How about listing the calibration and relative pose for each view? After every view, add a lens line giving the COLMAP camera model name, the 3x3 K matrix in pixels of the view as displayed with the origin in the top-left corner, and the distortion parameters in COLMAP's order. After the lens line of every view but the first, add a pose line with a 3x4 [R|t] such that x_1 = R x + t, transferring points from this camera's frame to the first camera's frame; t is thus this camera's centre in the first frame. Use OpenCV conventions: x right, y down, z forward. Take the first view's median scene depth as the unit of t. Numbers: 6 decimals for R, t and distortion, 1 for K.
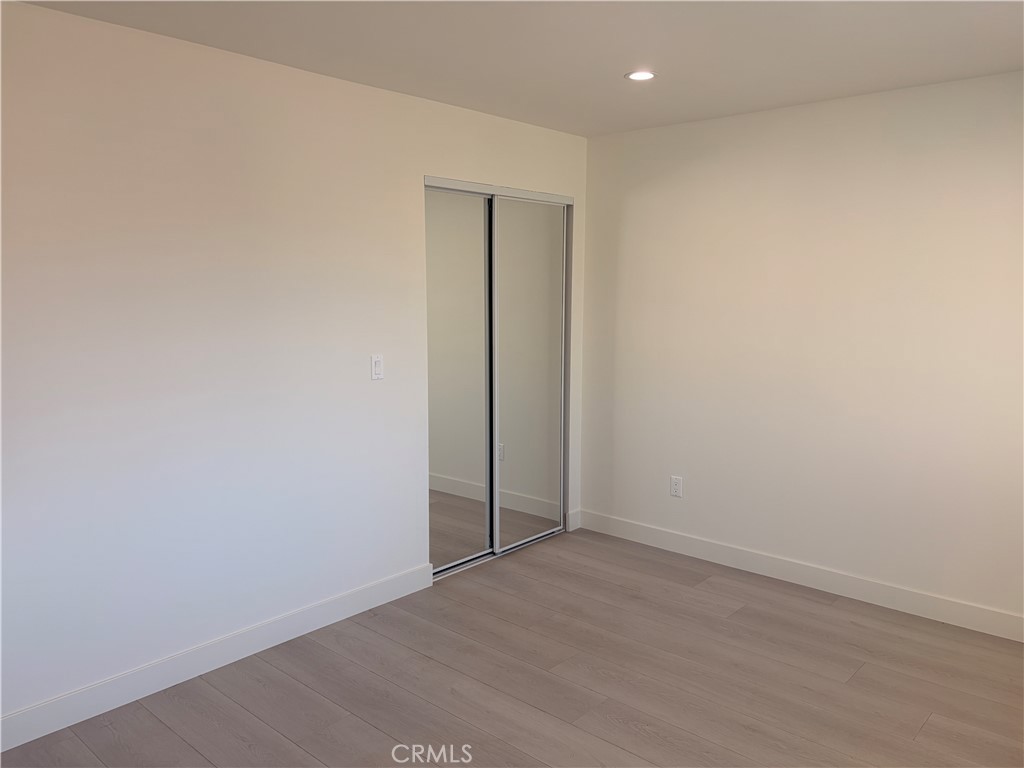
lens RADIAL K [[768.6, 0, 512.0], [0, 768.6, 384.0], [0, 0, 1]] dist [0.033567, -0.002017]
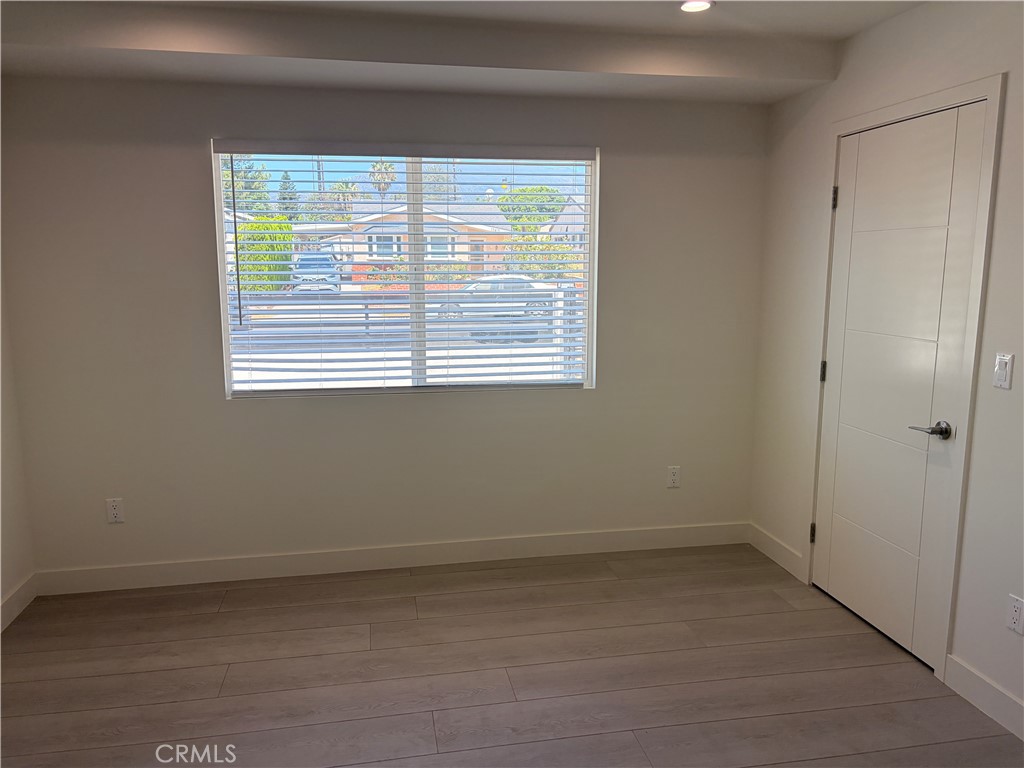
lens RADIAL K [[768.6, 0, 512.0], [0, 768.6, 384.0], [0, 0, 1]] dist [0.033567, -0.002017]
pose [[0.610995, -0.123229, 0.781984, -0.162065], [0.106034, 0.991648, 0.073421, -0.016934], [-0.784501, 0.038057, 0.618959, 0.158169]]
